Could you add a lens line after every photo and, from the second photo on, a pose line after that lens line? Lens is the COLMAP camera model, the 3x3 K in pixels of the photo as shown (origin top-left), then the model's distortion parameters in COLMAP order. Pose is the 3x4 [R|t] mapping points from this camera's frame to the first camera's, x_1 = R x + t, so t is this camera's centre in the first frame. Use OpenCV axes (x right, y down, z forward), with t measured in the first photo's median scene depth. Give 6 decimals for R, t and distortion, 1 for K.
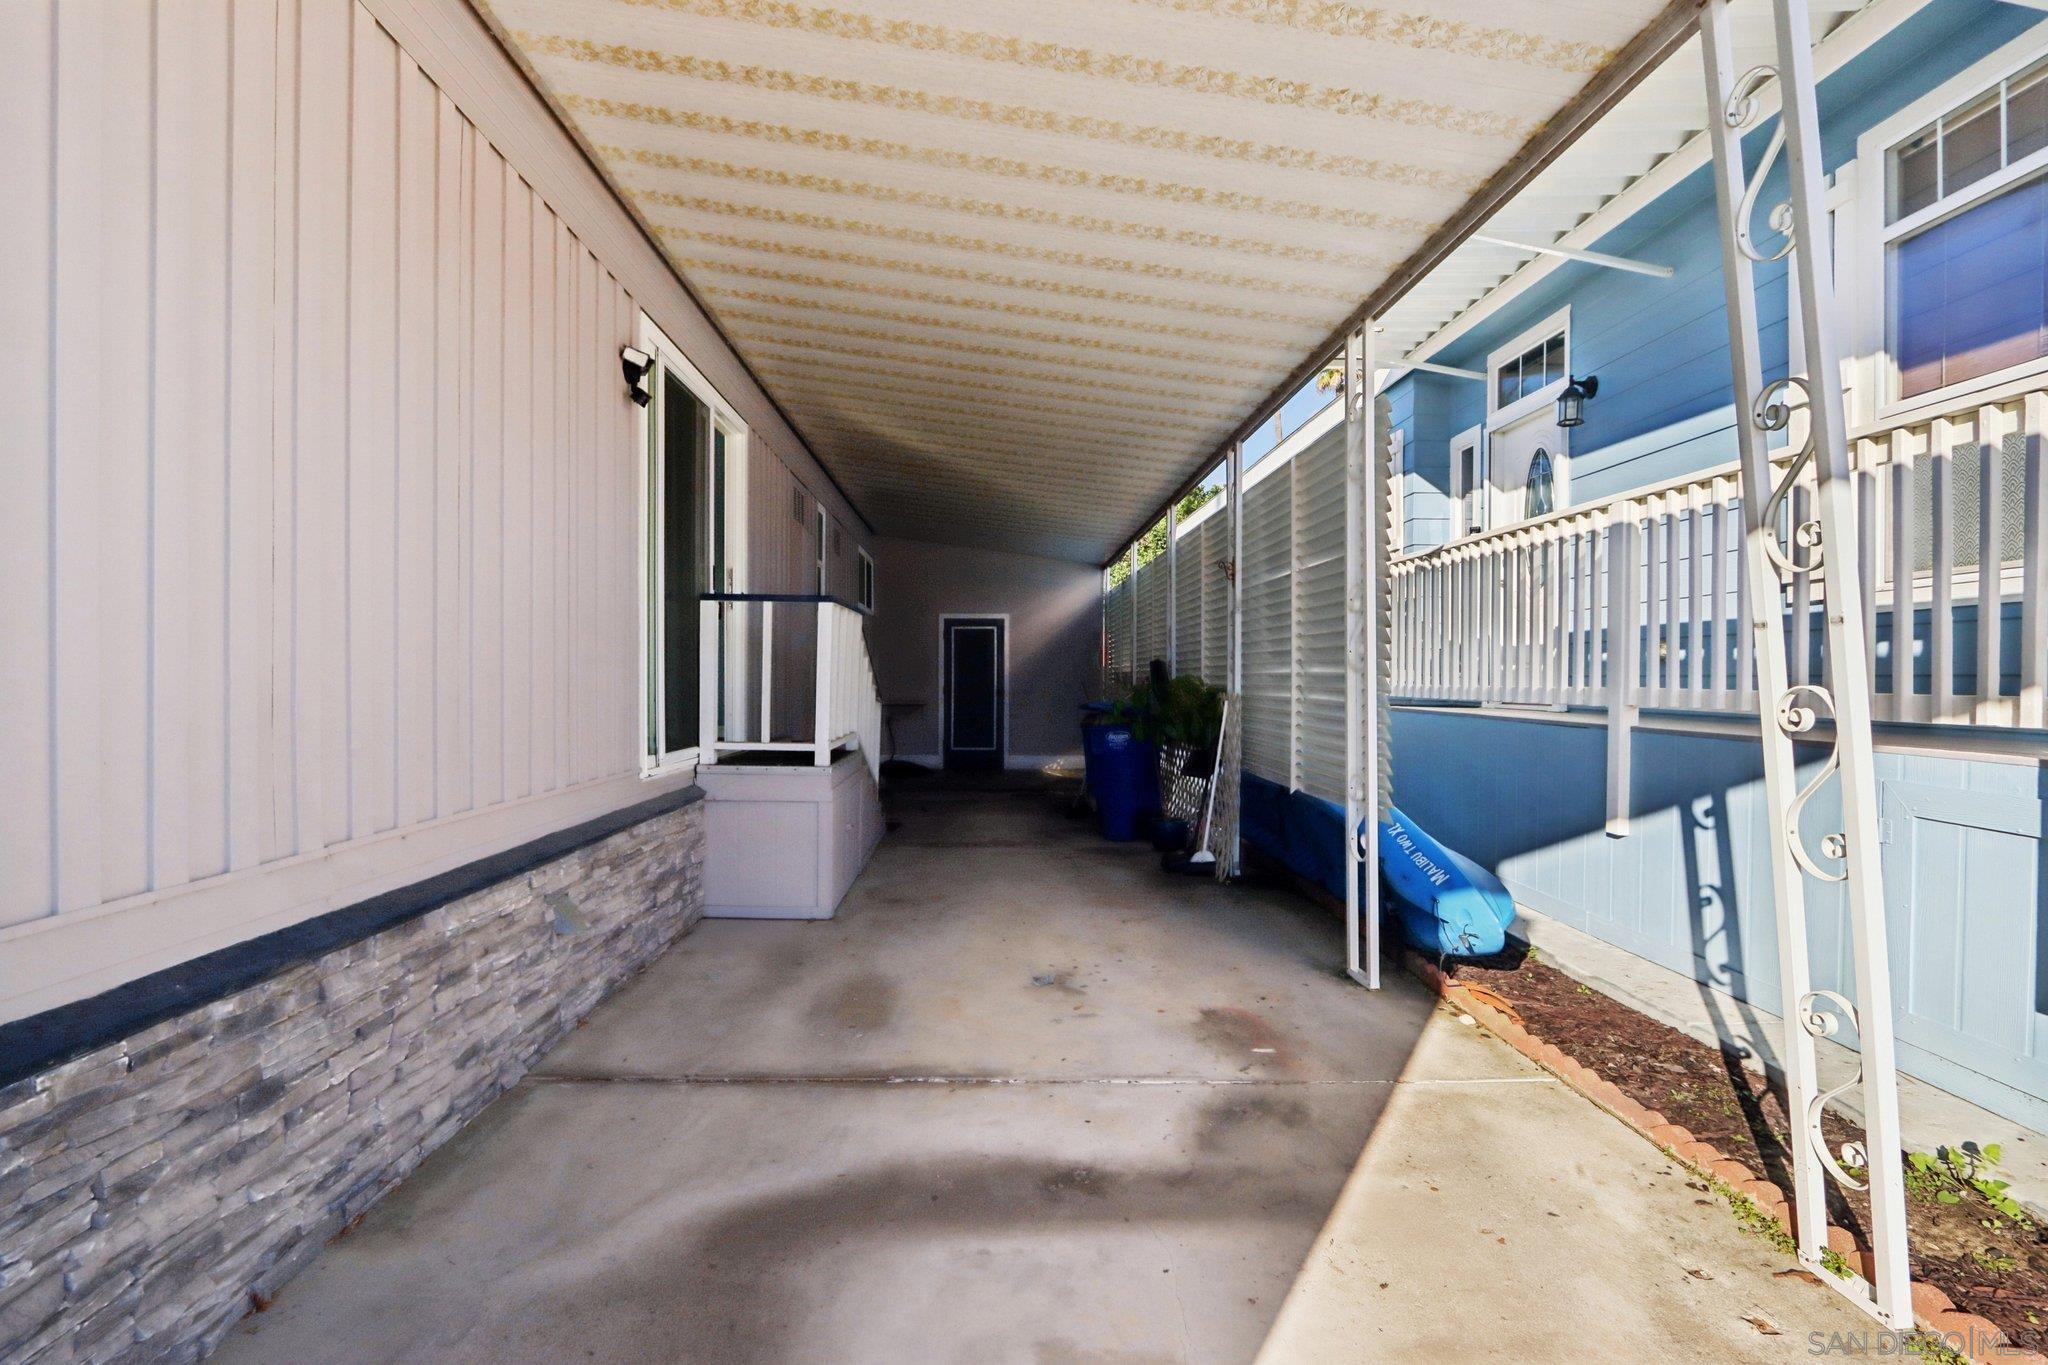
lens RADIAL K [[956.5, 0, 1025.8], [0, 956.5, 686.8], [0, 0, 1]] dist [-0.008818, 0.001068]
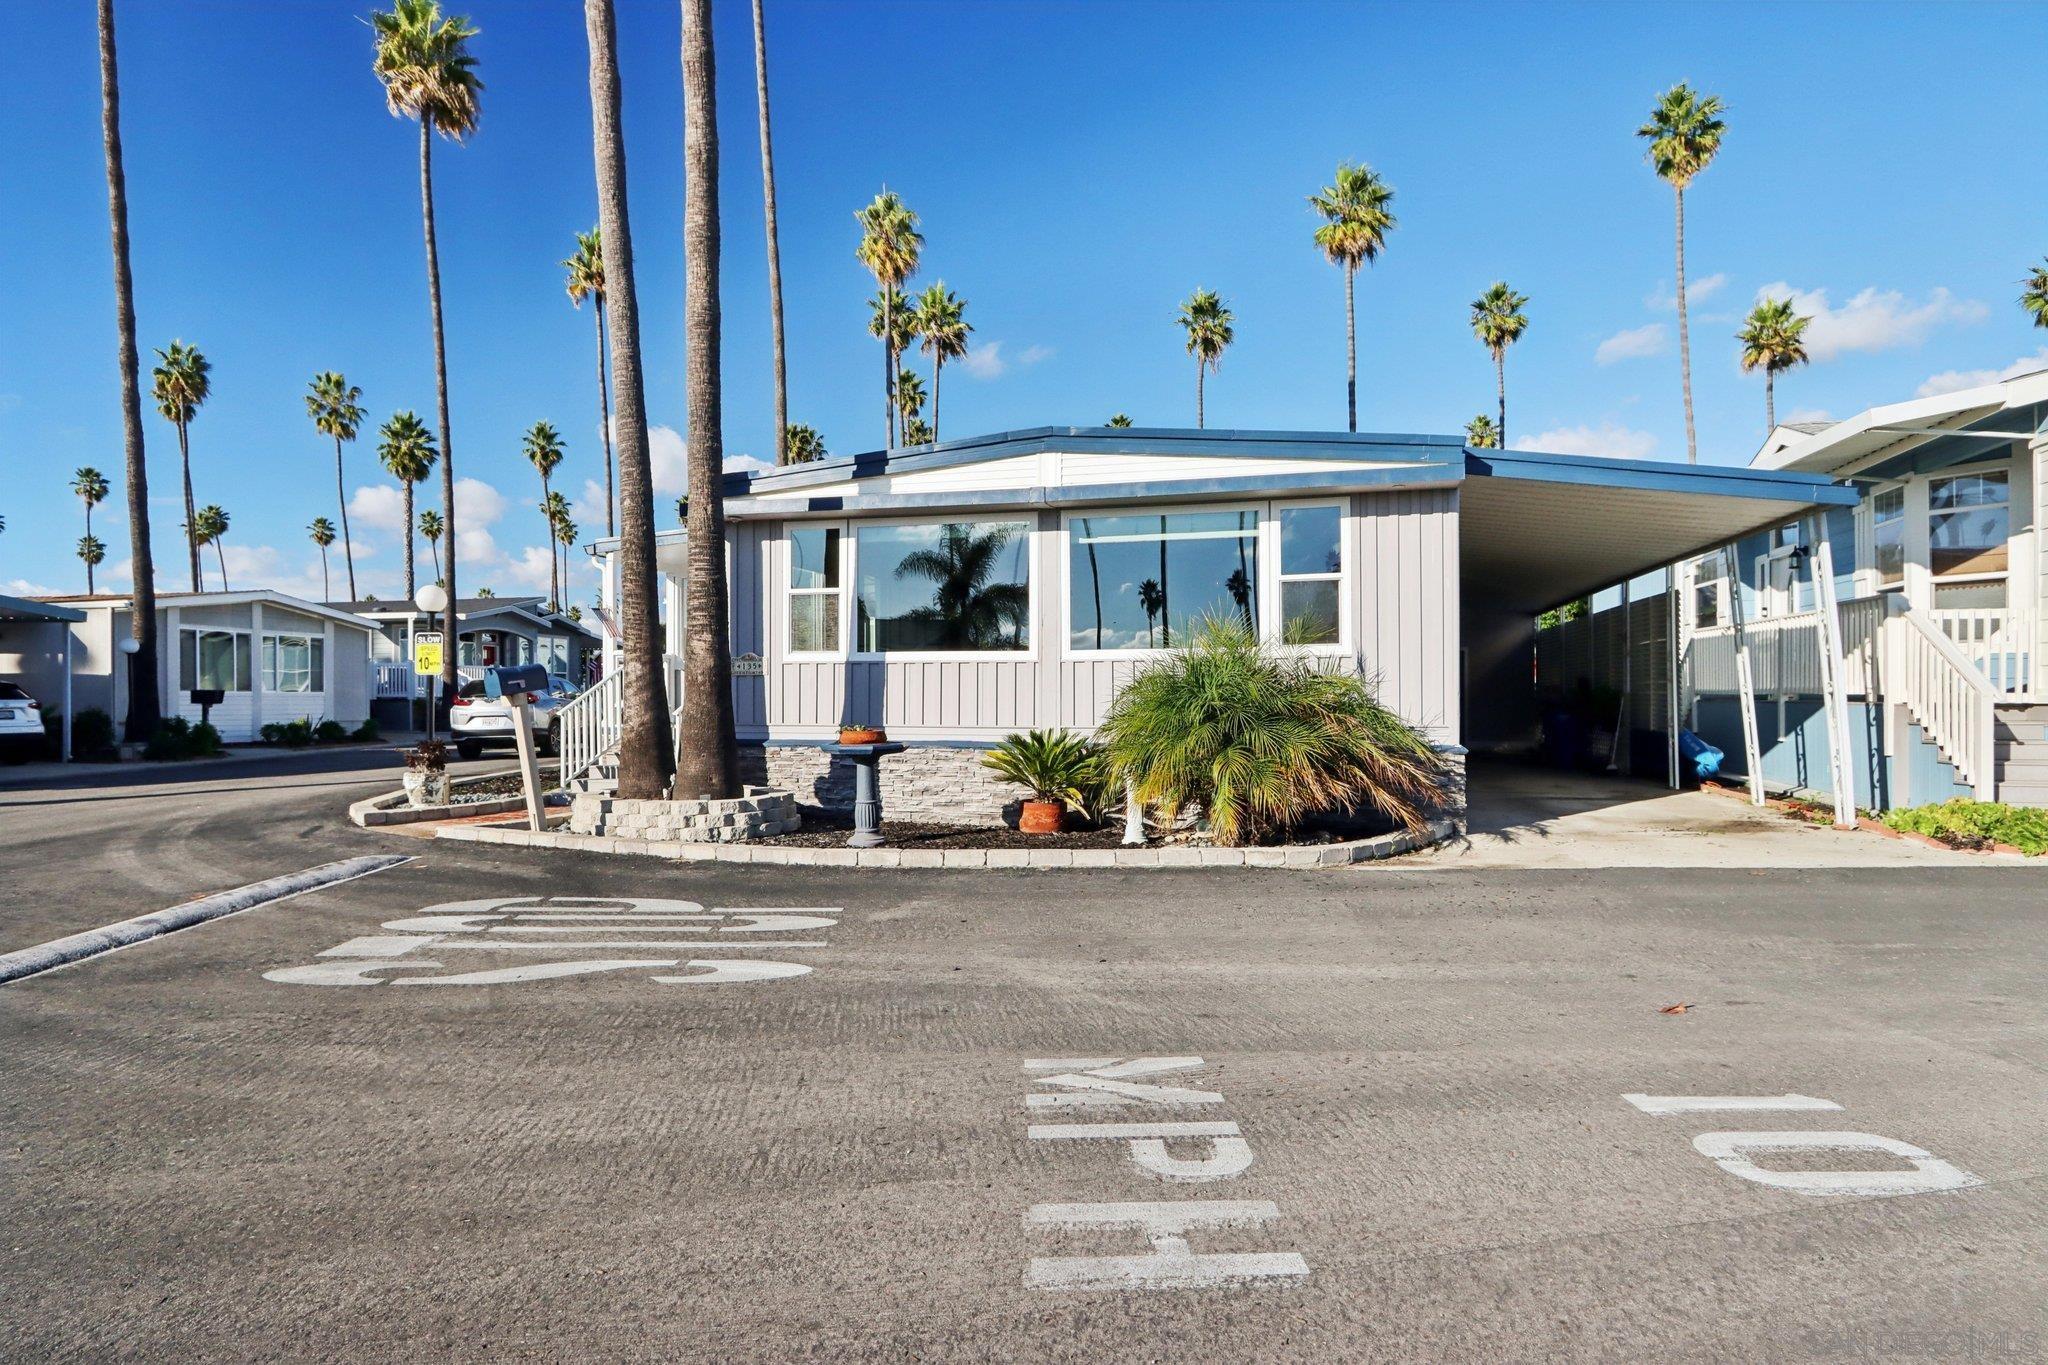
lens RADIAL K [[1149.3, 0, 1024.3], [0, 1149.3, 699.0], [0, 0, 1]] dist [-0.017703, 0.004092]
pose [[0.958678, -0.006745, -0.284413, -0.446292], [0.004705, 0.999958, -0.007853, 0.043258], [0.284454, 0.006190, 0.958670, -2.356702]]
